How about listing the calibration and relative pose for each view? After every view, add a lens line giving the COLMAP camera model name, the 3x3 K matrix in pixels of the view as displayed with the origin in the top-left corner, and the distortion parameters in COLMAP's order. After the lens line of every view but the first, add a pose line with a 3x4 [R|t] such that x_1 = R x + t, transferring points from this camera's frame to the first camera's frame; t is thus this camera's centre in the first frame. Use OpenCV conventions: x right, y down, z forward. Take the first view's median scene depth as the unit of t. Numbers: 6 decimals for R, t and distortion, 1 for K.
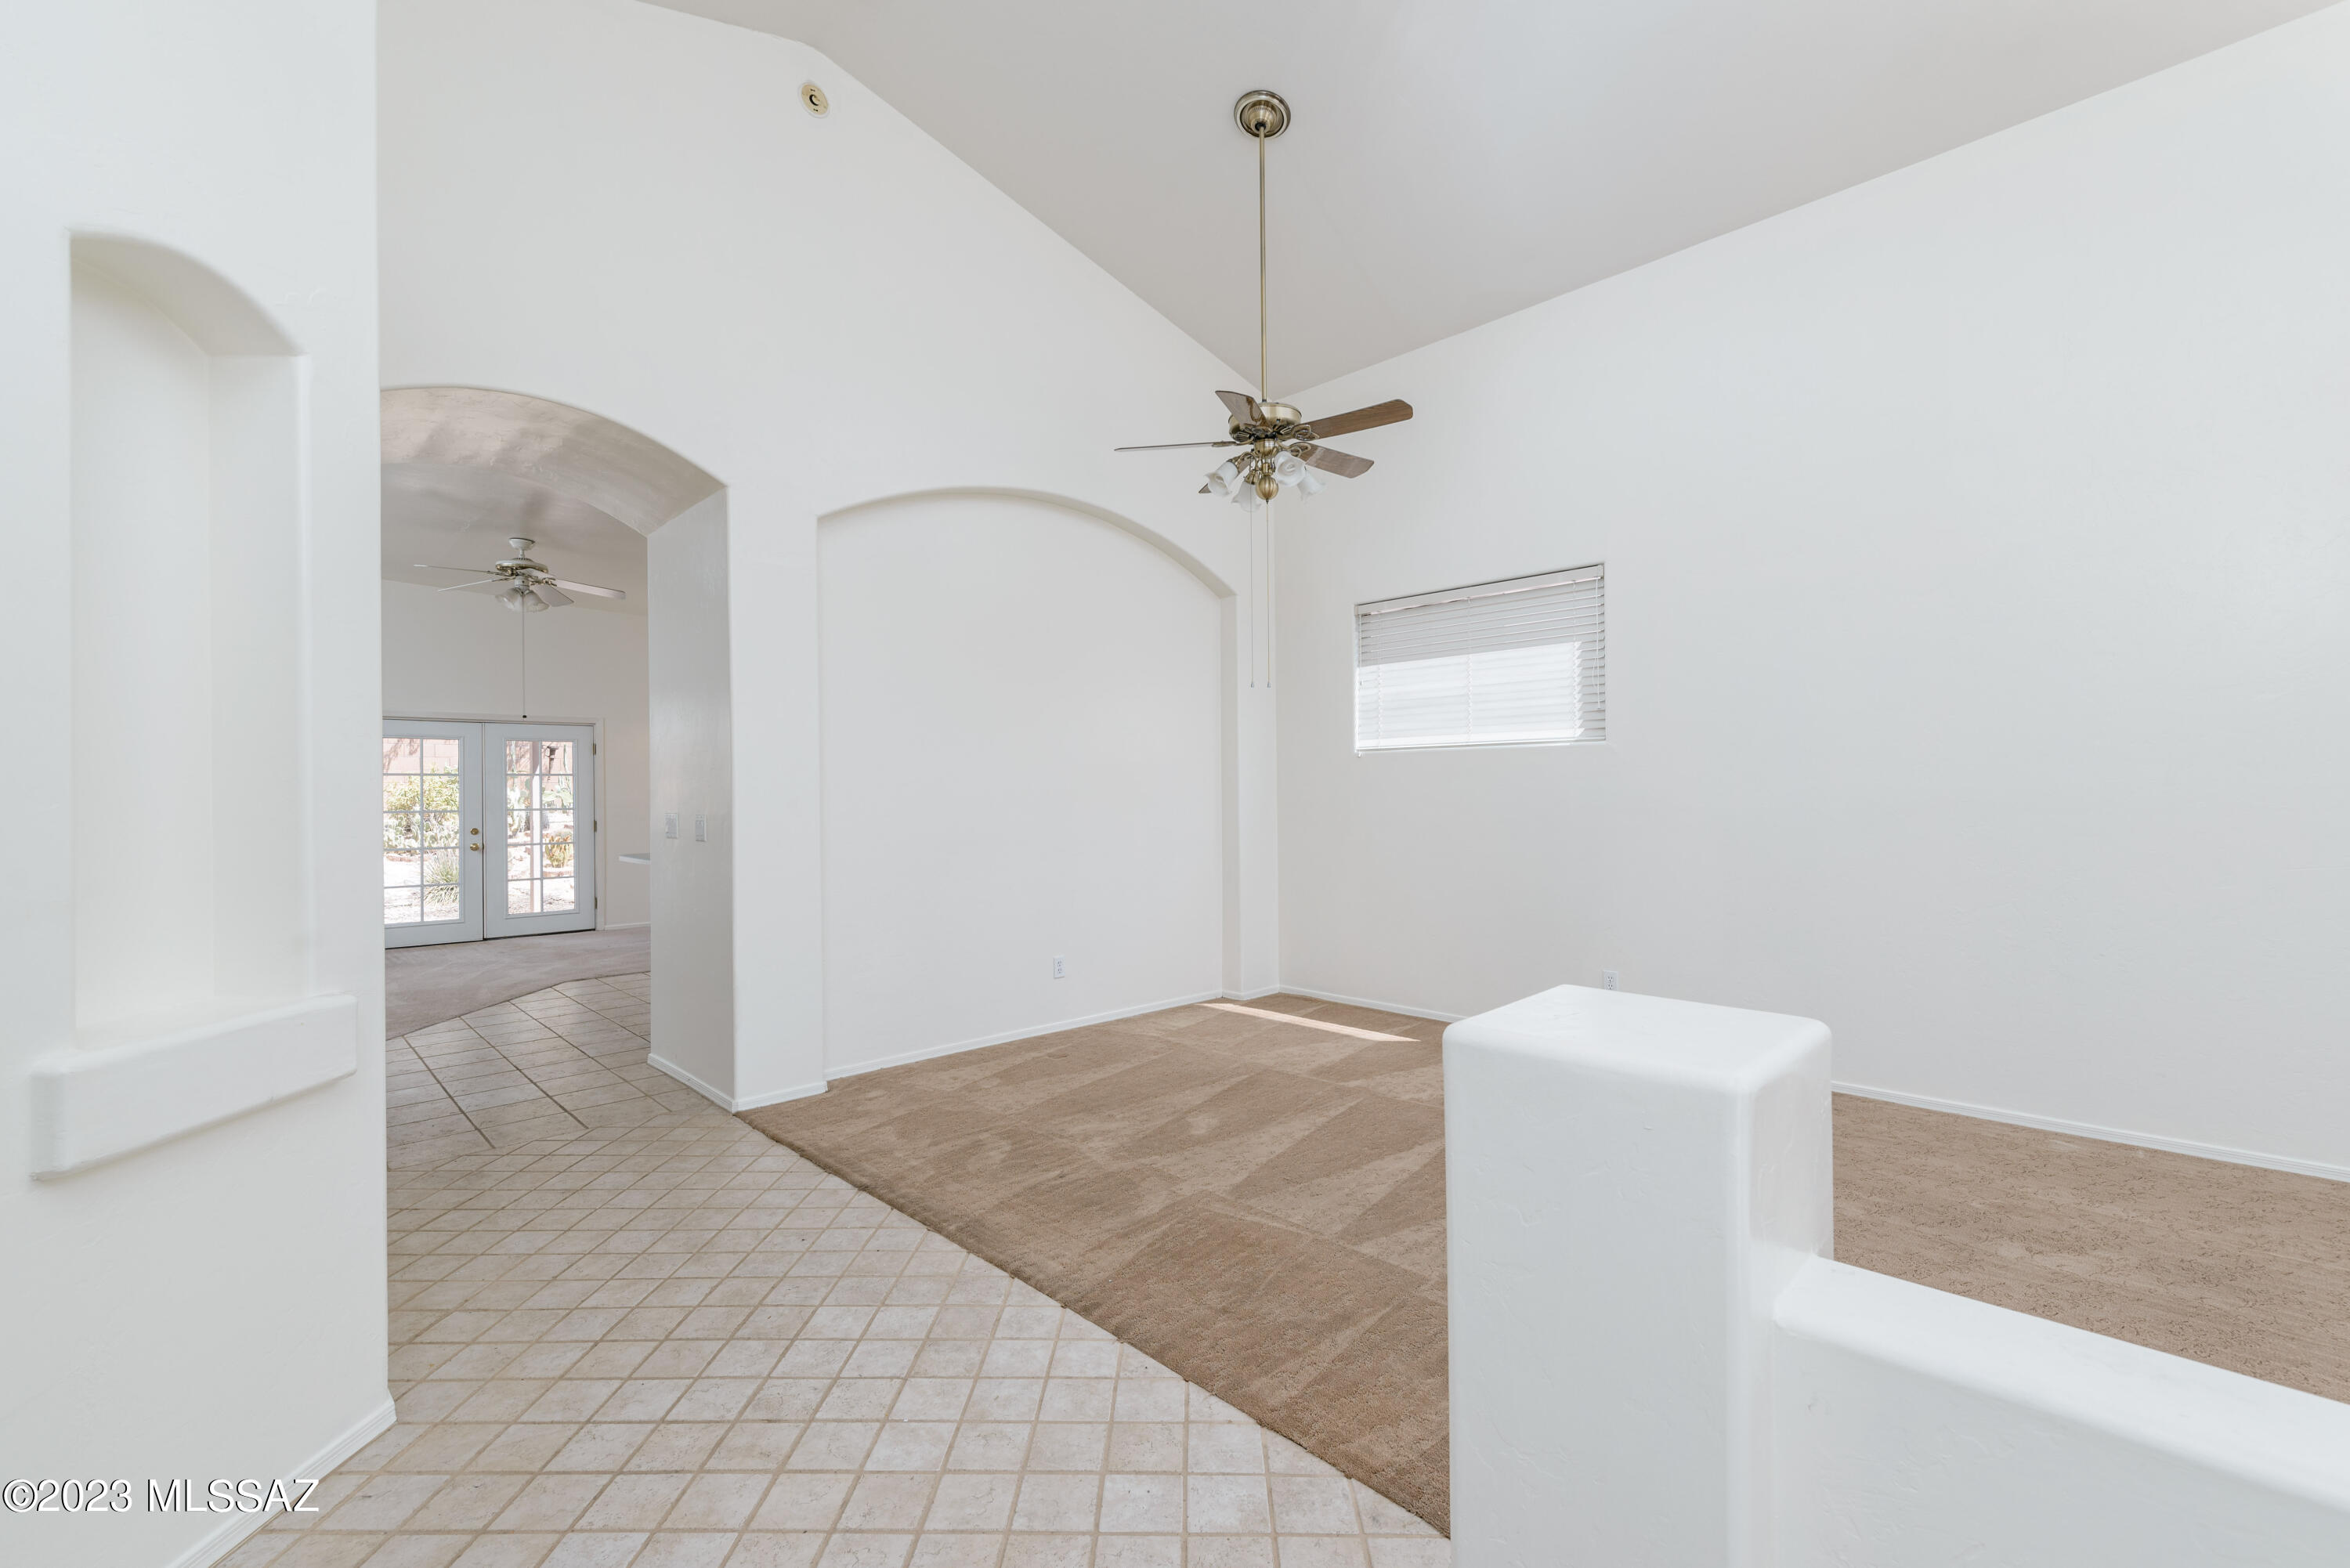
lens RADIAL K [[1013.1, 0, 1182.5], [0, 1013.1, 786.0], [0, 0, 1]] dist [0.004725, -0.000580]
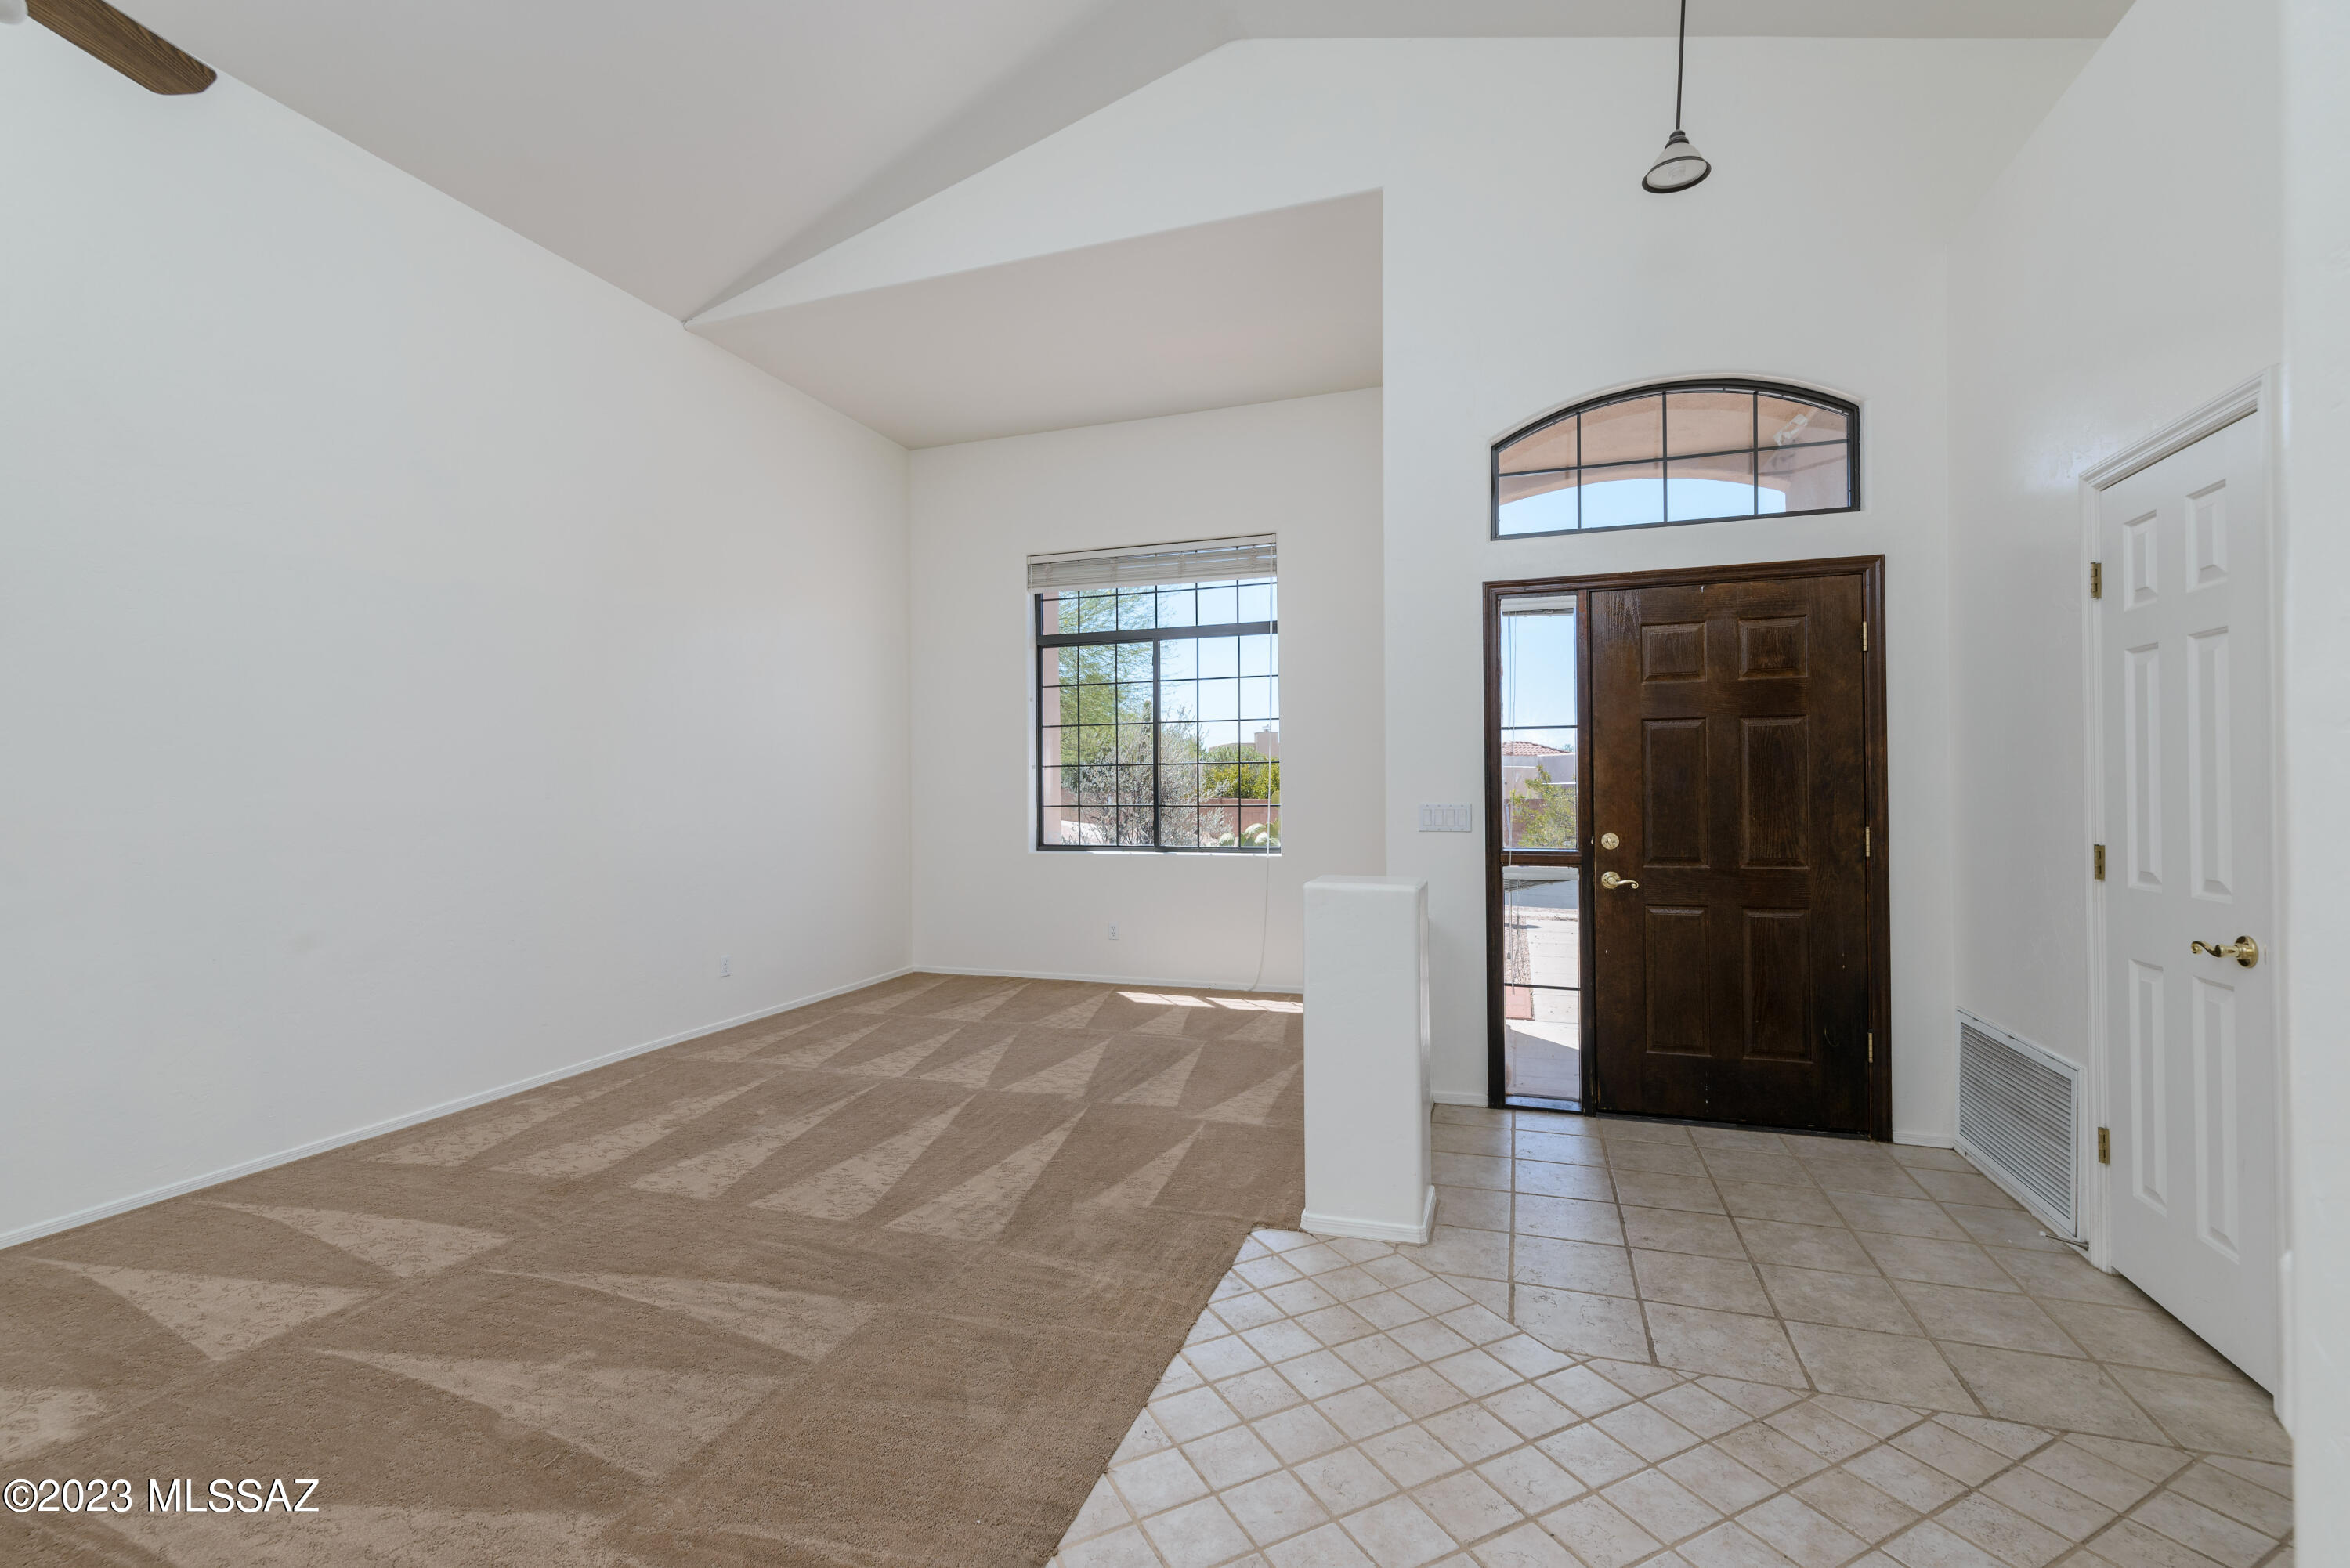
lens RADIAL K [[1013.1, 0, 1172.3], [0, 1013.1, 797.2], [0, 0, 1]] dist [0.004725, -0.000580]
pose [[-0.456228, 0.009058, 0.889817, -0.933131], [0.009349, 0.999942, -0.005386, 0.022416], [-0.889814, 0.005862, -0.456286, 1.525544]]
